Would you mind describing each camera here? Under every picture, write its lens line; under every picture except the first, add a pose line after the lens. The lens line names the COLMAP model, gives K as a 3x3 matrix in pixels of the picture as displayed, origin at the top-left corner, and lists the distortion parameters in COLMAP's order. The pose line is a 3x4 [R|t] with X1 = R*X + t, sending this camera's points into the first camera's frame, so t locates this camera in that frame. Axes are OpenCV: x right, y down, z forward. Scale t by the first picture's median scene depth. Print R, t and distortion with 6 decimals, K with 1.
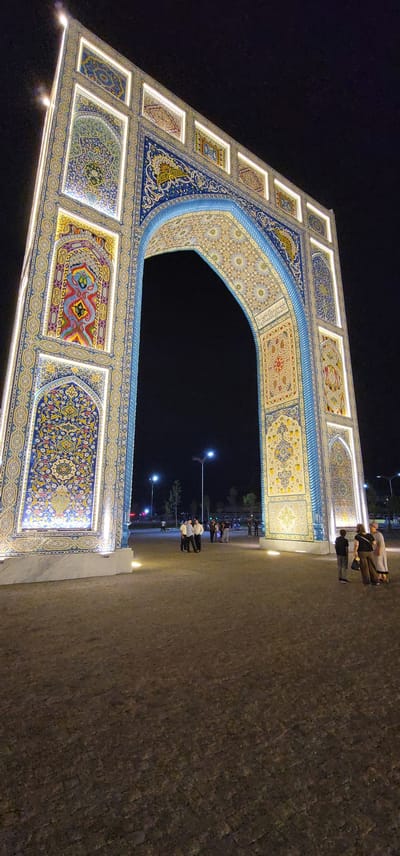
lens RADIAL K [[350.5, 0, 200.1], [0, 350.5, 428.0], [0, 0, 1]] dist [-0.001372, -0.000041]
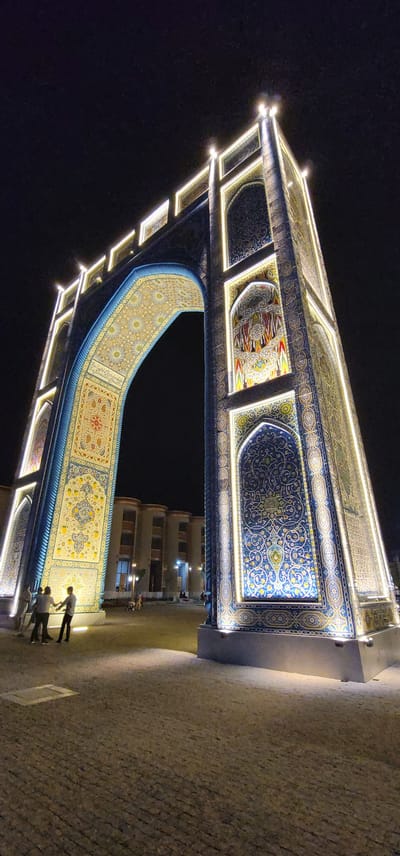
lens RADIAL K [[350.5, 0, 199.4], [0, 350.5, 428.1], [0, 0, 1]] dist [-0.001372, -0.000041]
pose [[-0.299402, 0.408314, 0.862345, -0.752326], [-0.242048, 0.841734, -0.482593, 0.252466], [-0.922914, -0.353218, -0.153185, 0.922918]]
